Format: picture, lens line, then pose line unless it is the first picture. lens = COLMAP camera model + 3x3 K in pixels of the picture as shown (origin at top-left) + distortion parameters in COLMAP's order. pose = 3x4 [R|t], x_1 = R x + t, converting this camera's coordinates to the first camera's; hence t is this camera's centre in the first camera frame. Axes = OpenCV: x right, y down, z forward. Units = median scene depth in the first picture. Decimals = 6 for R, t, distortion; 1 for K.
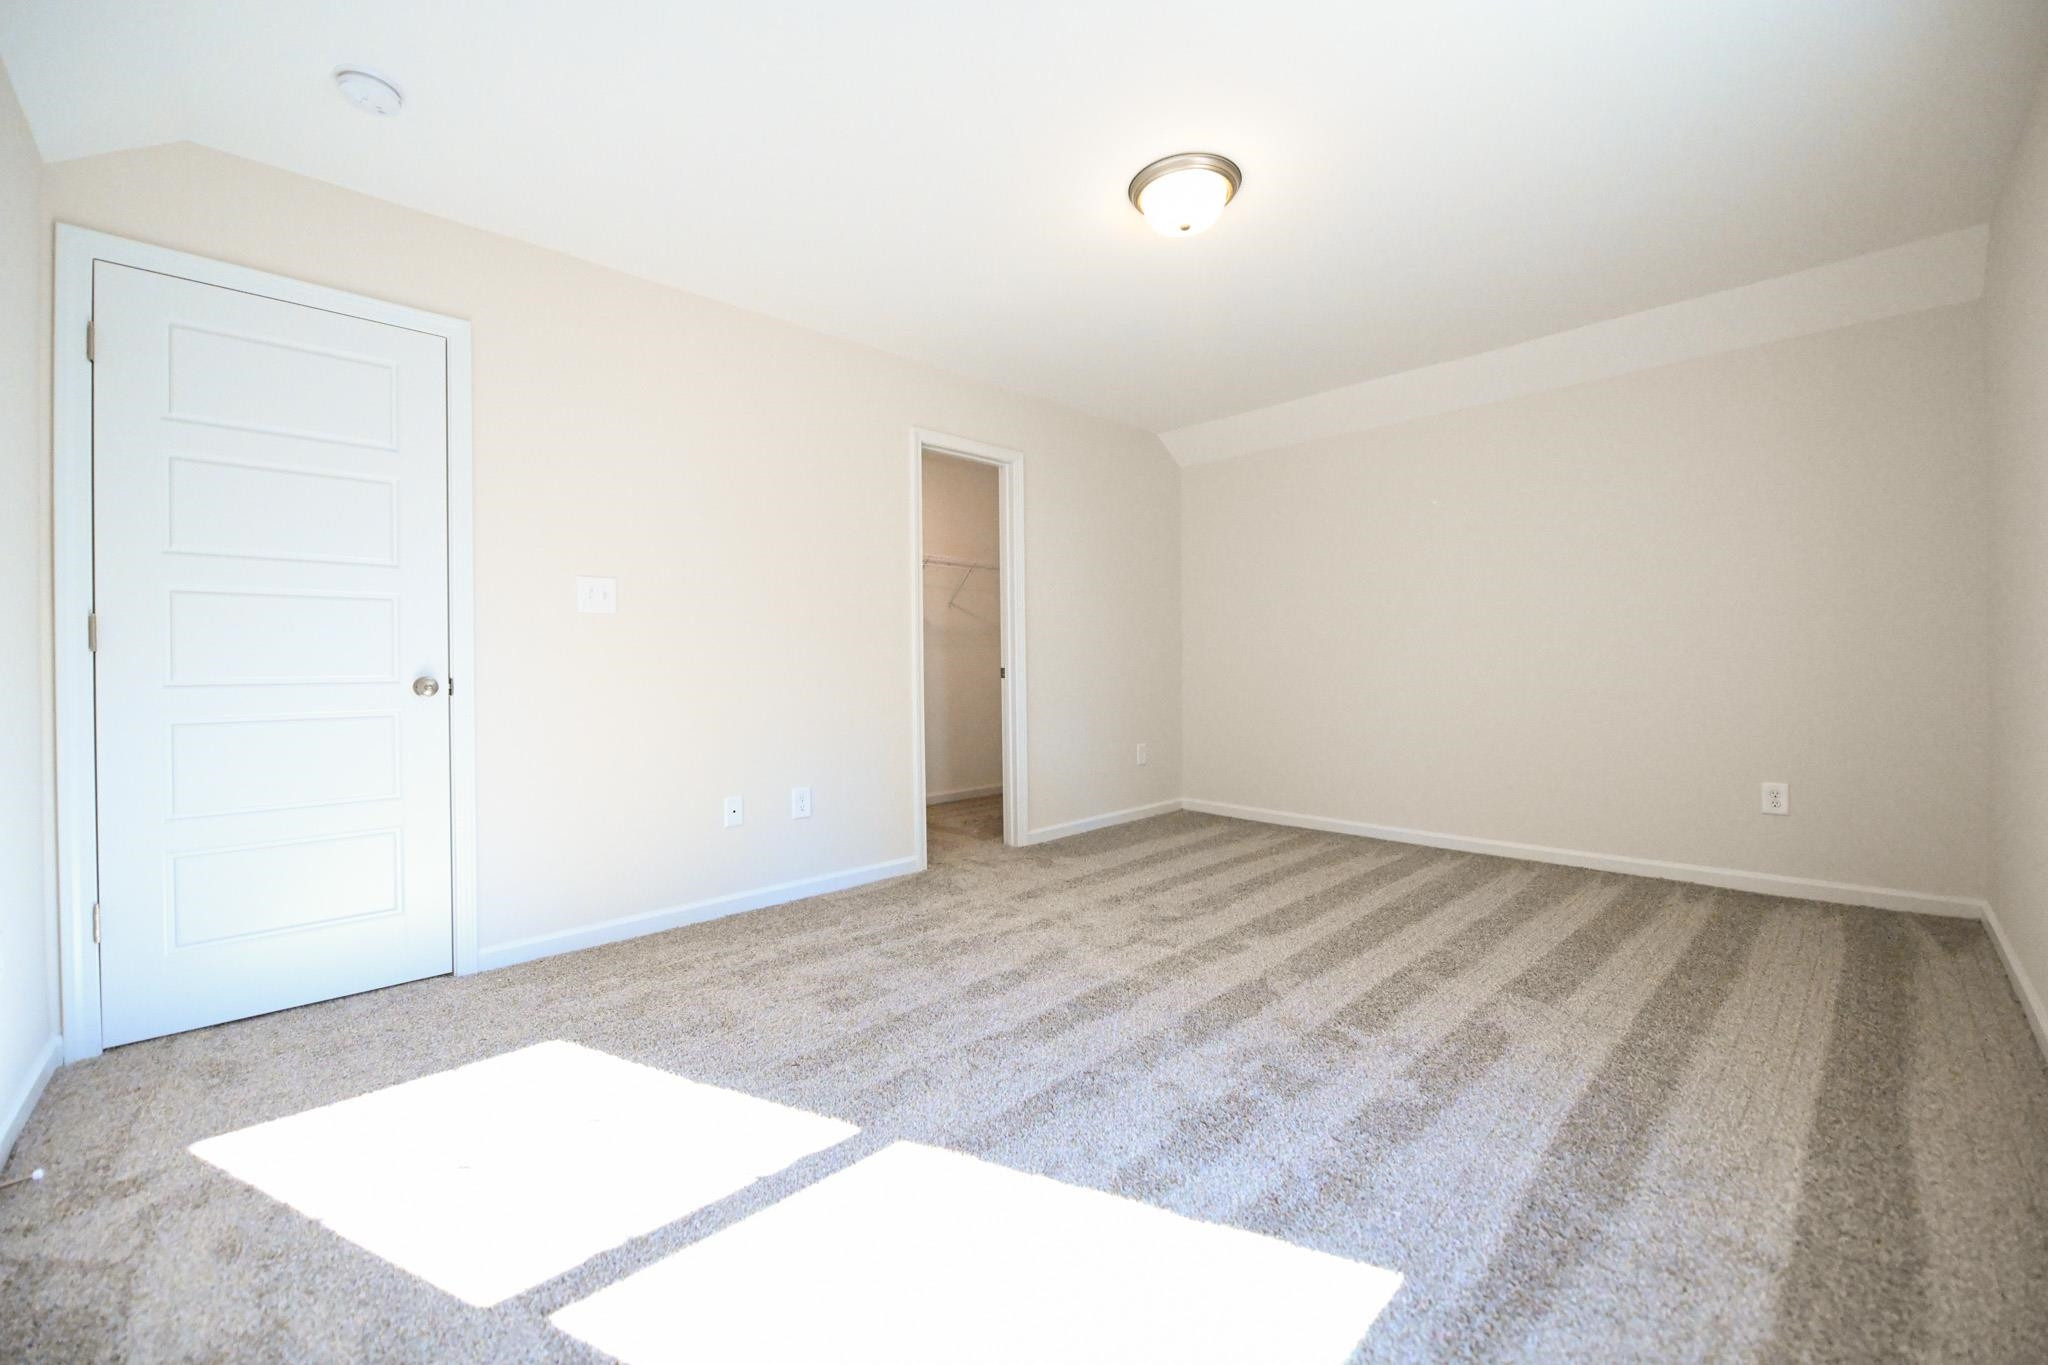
lens RADIAL K [[817.8, 0, 1022.8], [0, 817.8, 666.8], [0, 0, 1]] dist [-0.009927, 0.000069]
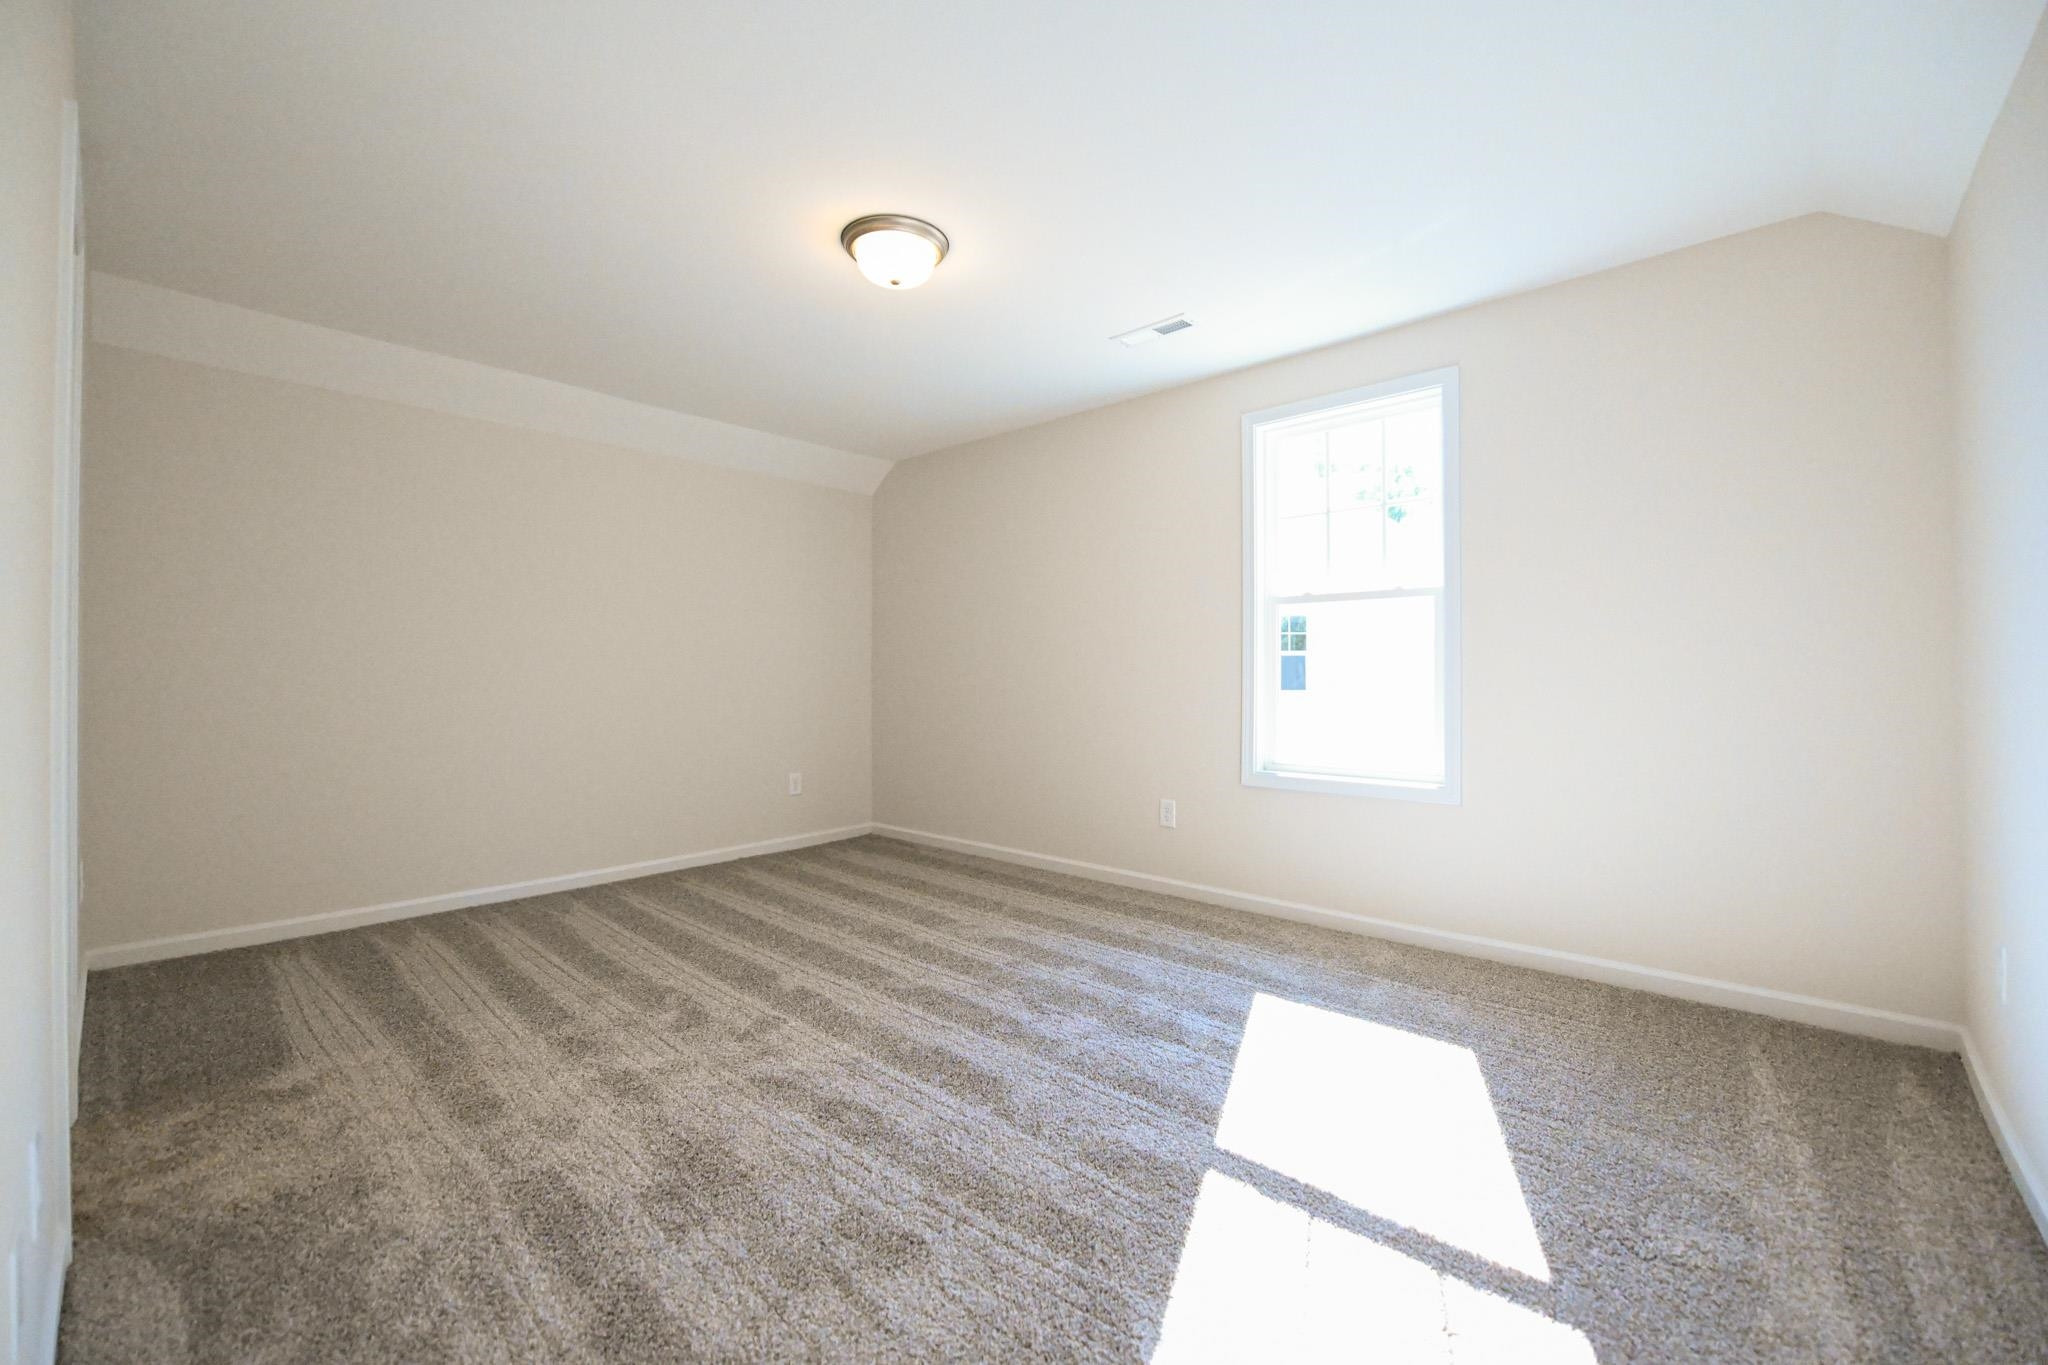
lens RADIAL K [[817.8, 0, 1022.8], [0, 817.8, 666.8], [0, 0, 1]] dist [-0.009927, 0.000069]
pose [[-0.072762, 0.026229, 0.997004, -0.844735], [0.003422, 0.999655, -0.026049, -0.025430], [-0.997343, 0.001517, -0.072827, 0.911736]]
